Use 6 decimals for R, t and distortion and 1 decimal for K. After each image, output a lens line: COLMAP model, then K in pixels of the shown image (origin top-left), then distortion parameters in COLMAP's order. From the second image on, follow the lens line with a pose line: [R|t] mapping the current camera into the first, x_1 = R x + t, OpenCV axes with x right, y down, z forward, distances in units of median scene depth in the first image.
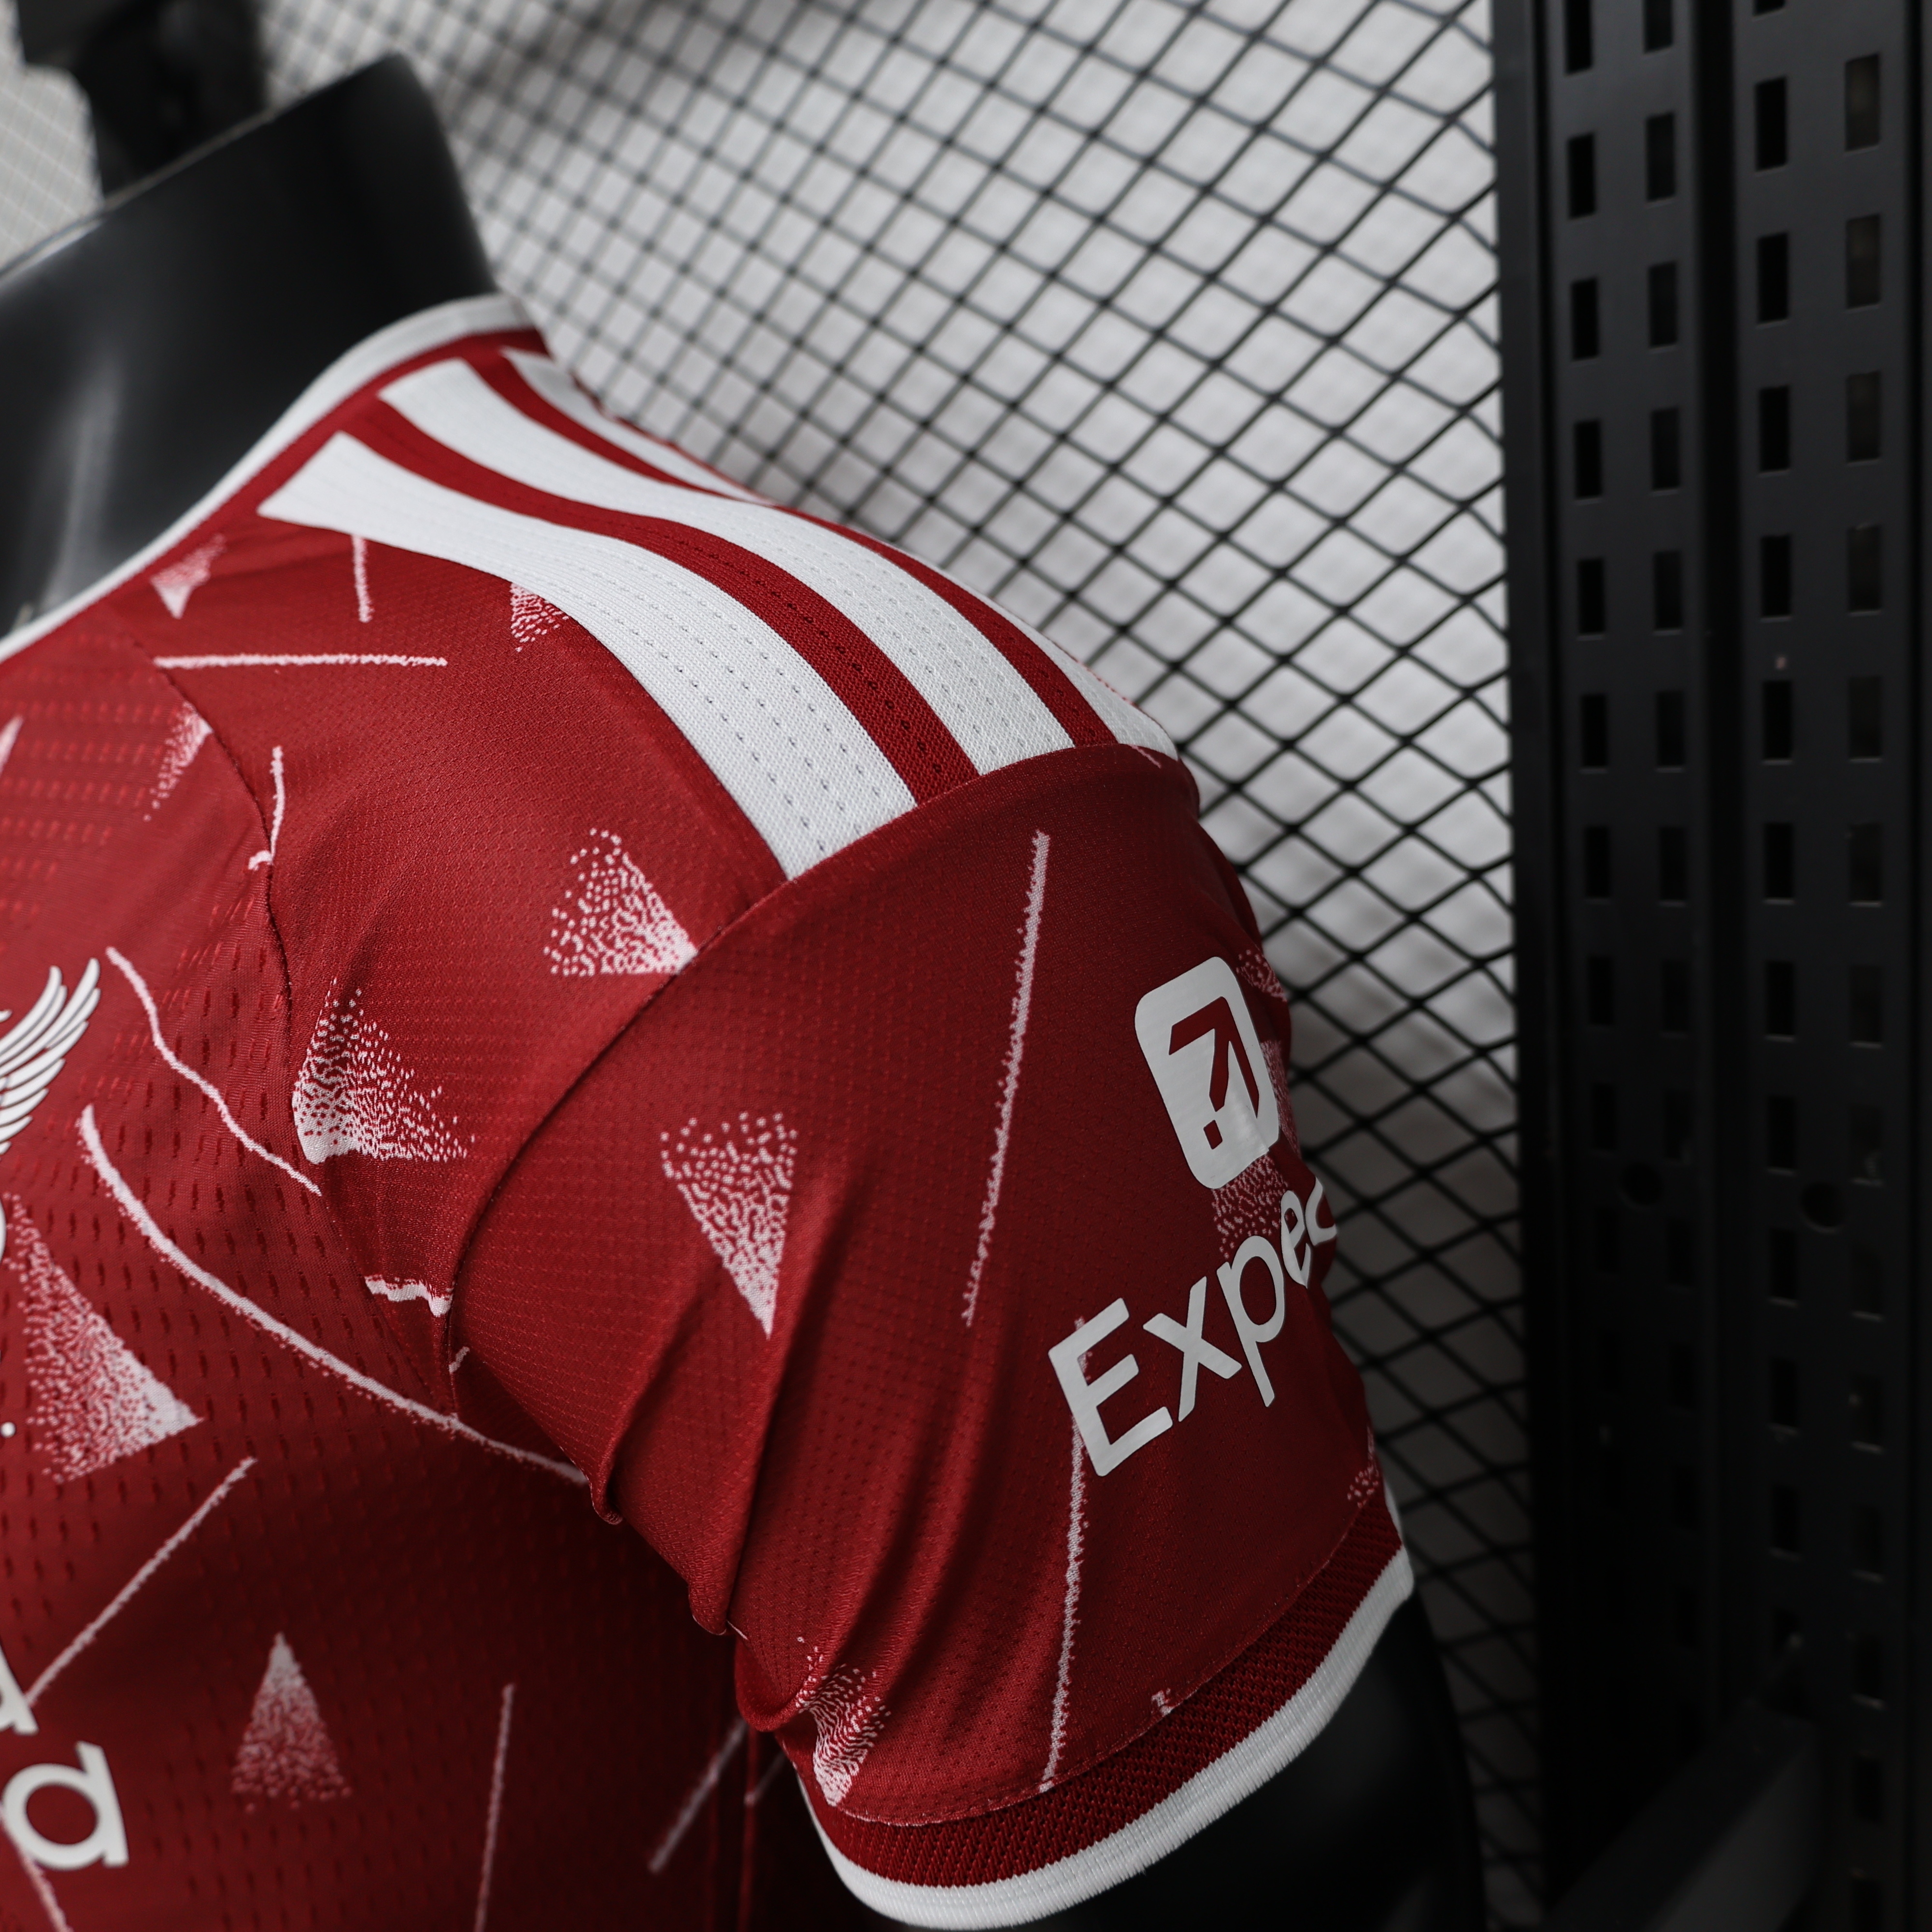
lens RADIAL K [[1995.4, 0, 954.5], [0, 1995.4, 952.8], [0, 0, 1]] dist [-0.018074, 0.000000]
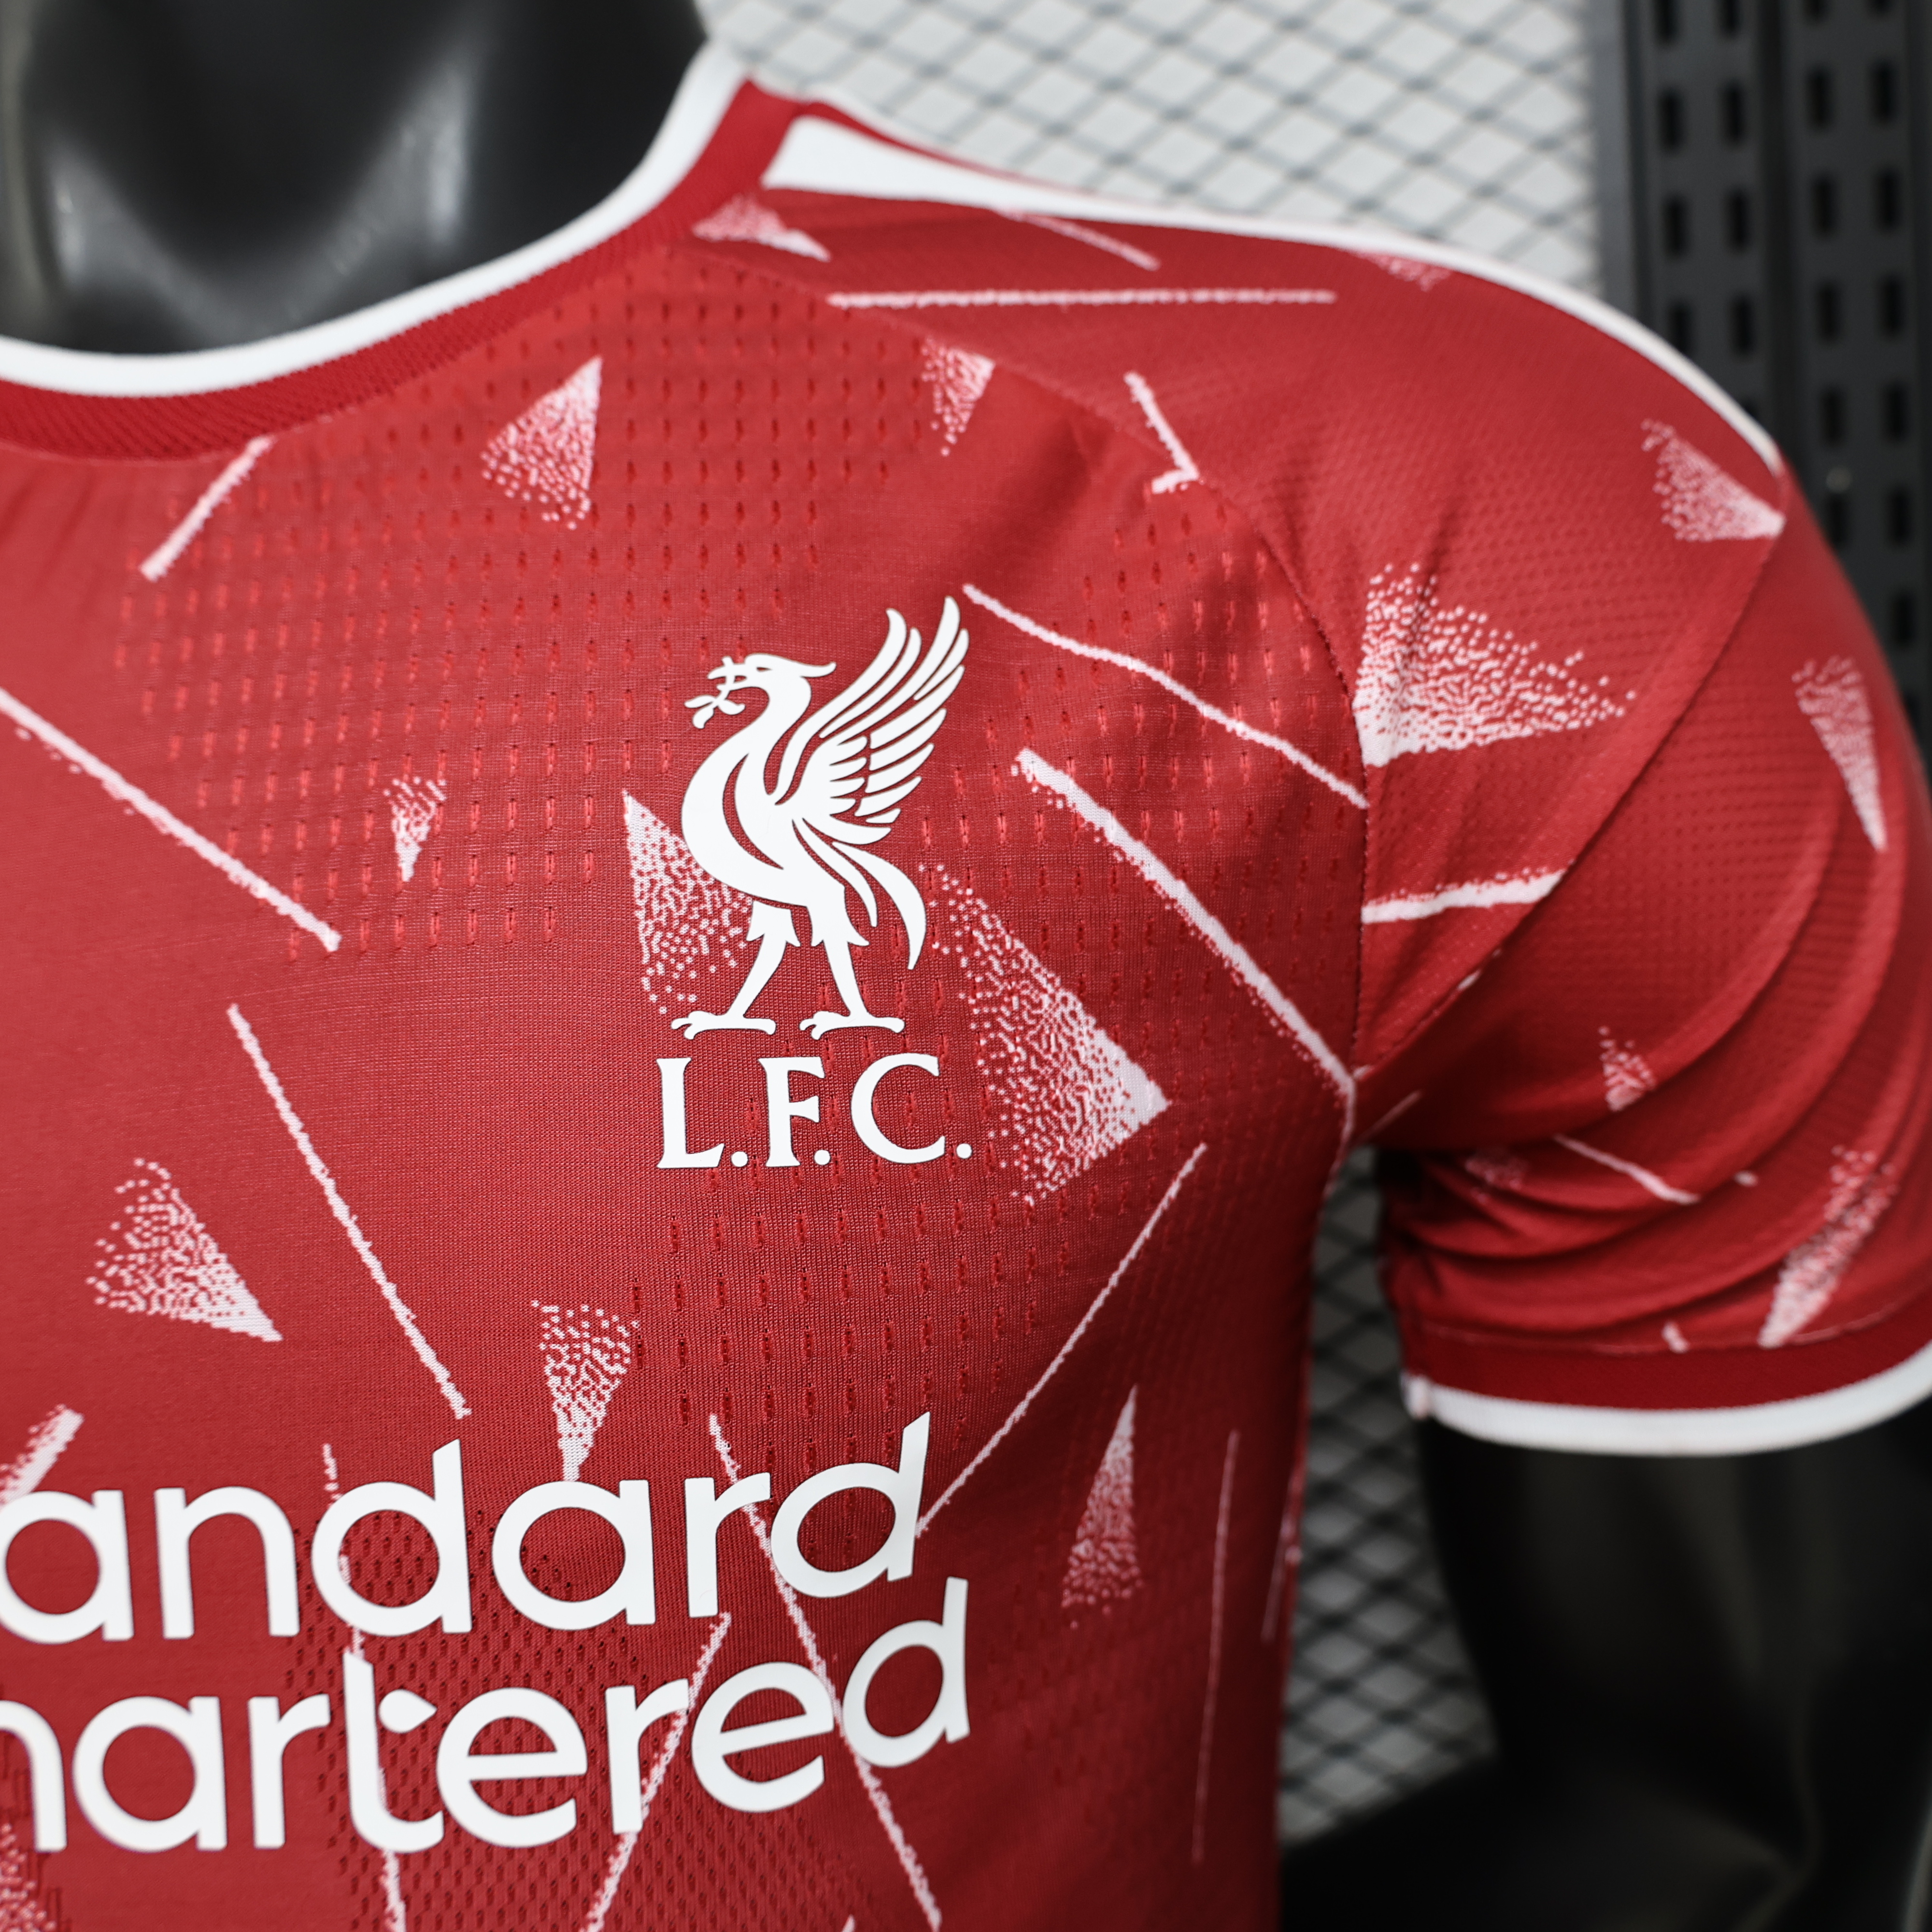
lens RADIAL K [[1995.4, 0, 962.0], [0, 1995.4, 958.9], [0, 0, 1]] dist [-0.018074, 0.000000]
pose [[0.776082, -0.046842, 0.628890, -0.995423], [0.118435, 0.990319, -0.072392, 0.223647], [-0.619411, 0.130664, 0.774117, 0.364778]]
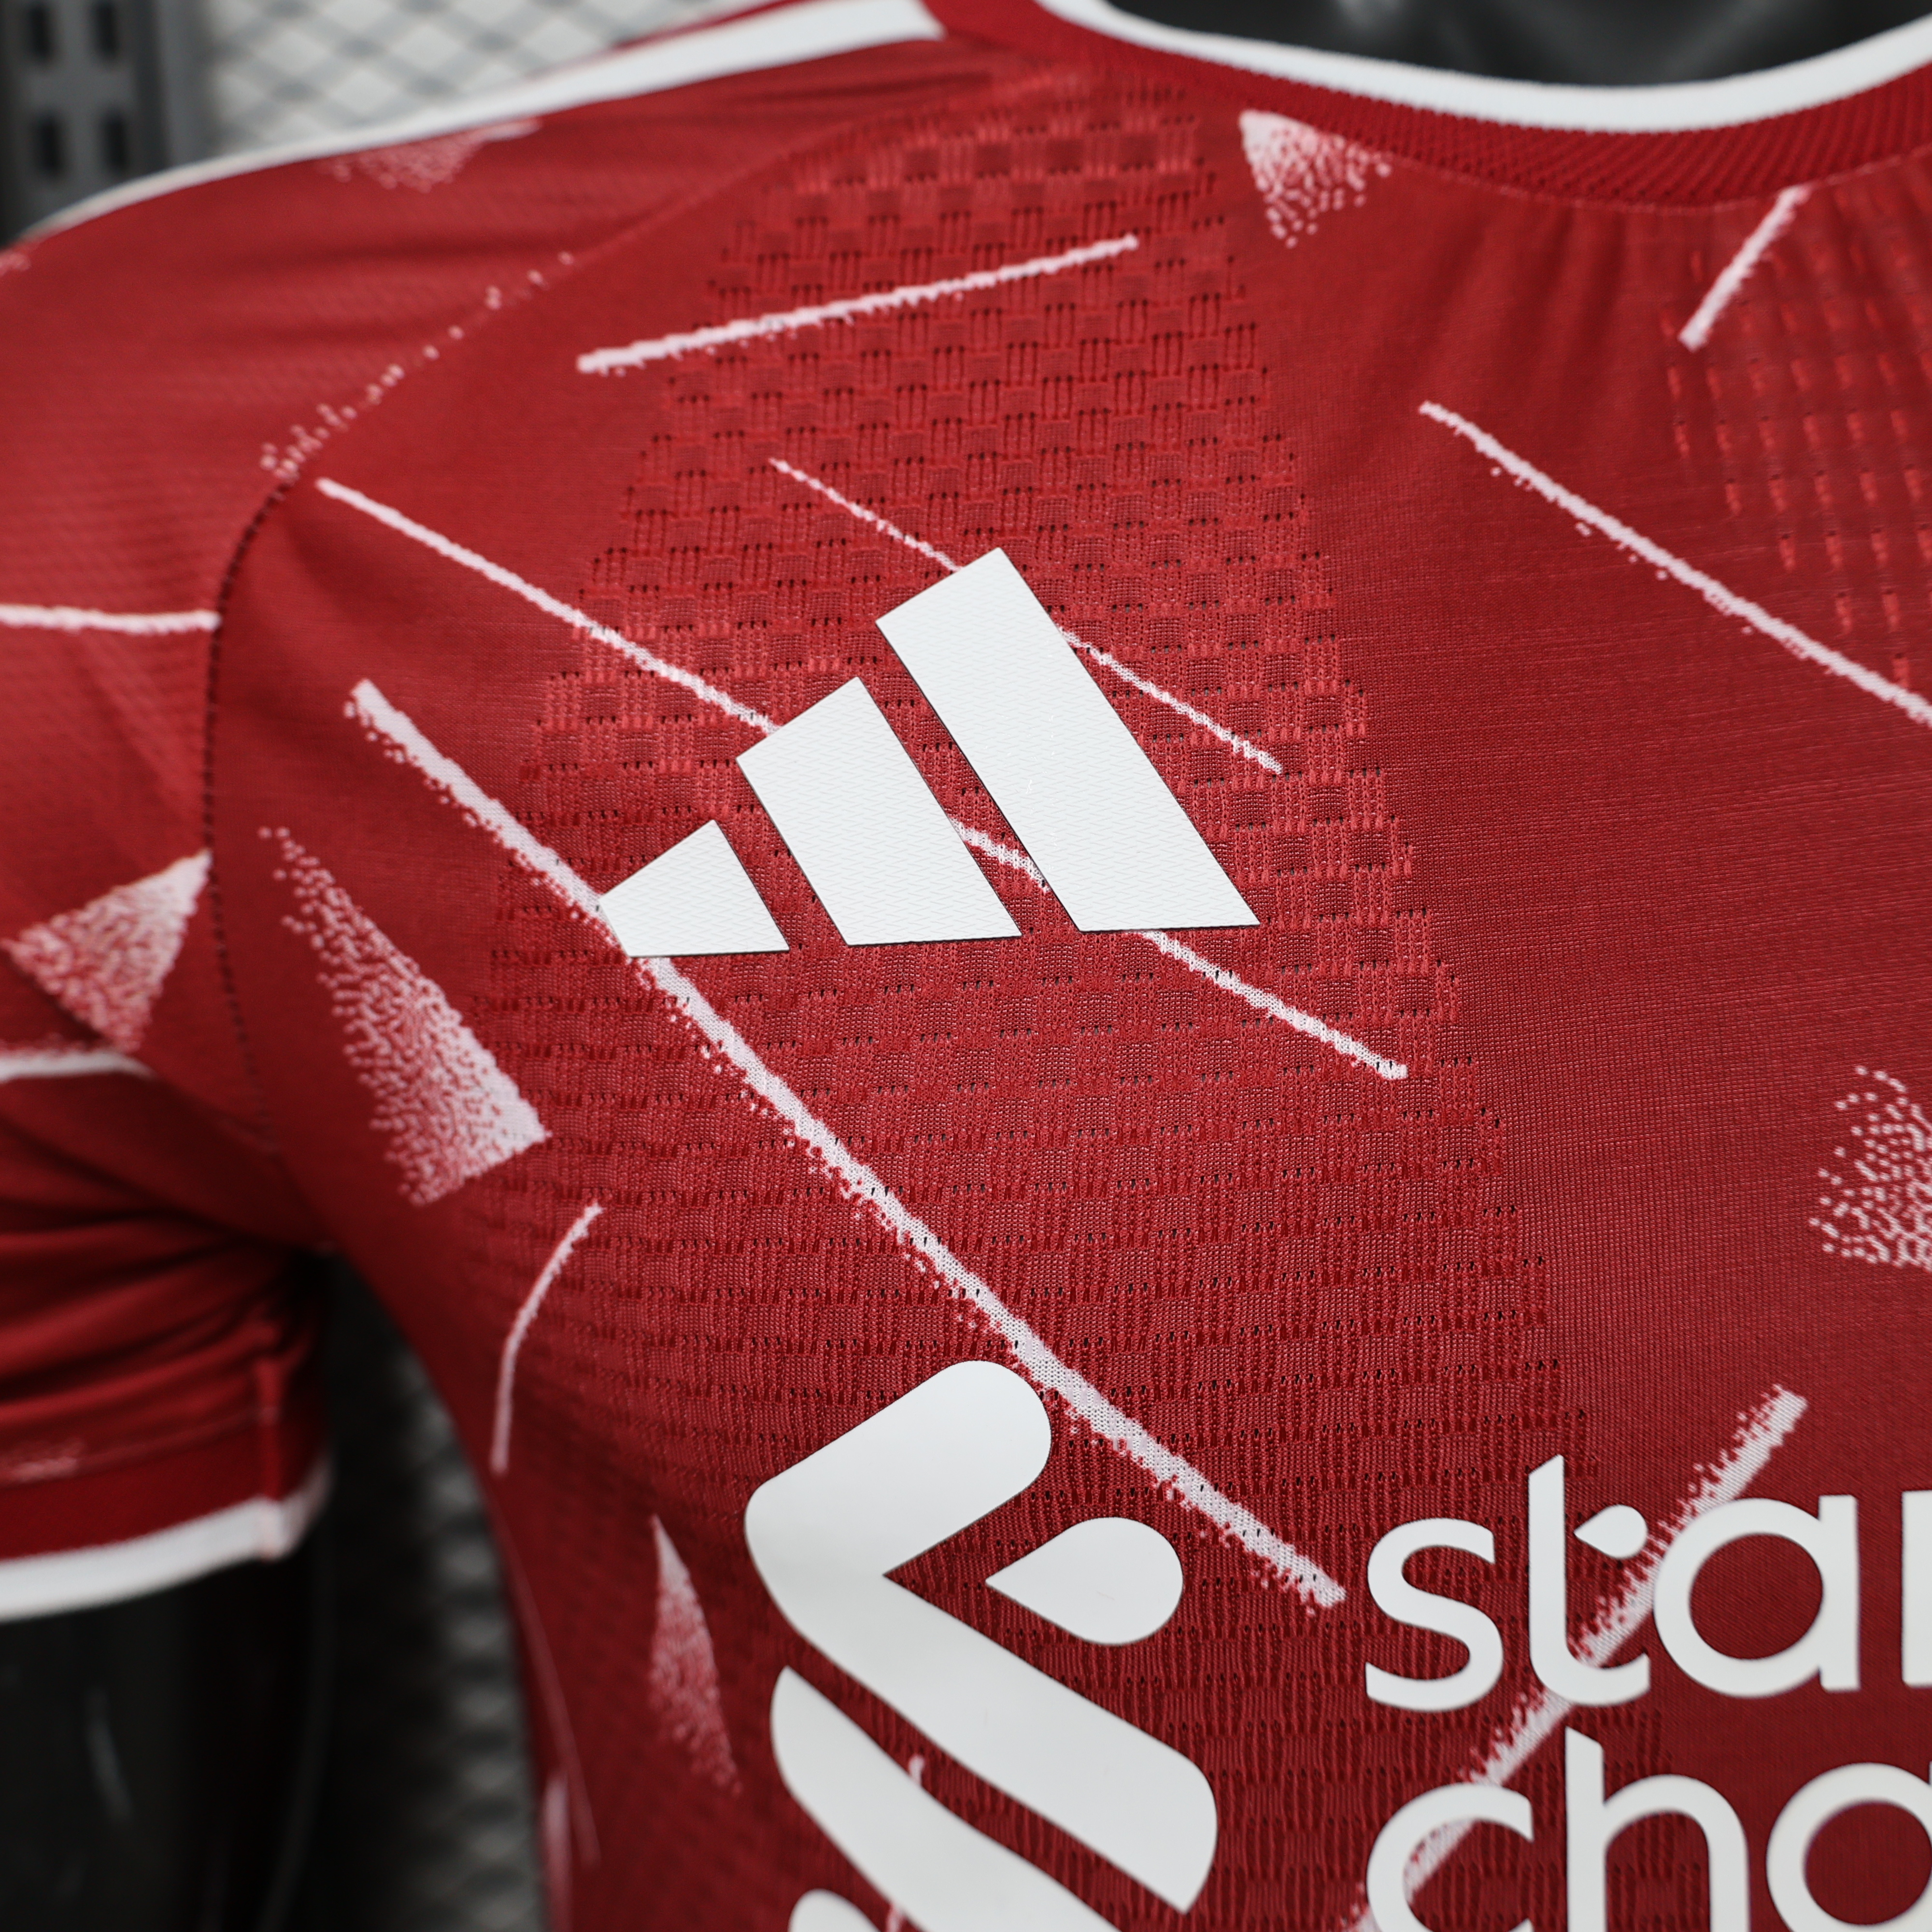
lens RADIAL K [[1995.4, 0, 927.2], [0, 1995.4, 1012.9], [0, 0, 1]] dist [-0.018074, 0.000000]
pose [[0.696317, -0.027745, 0.717198, -1.412384], [0.105699, 0.992321, -0.064233, 0.197938], [-0.709909, 0.120534, 0.693903, 0.993506]]
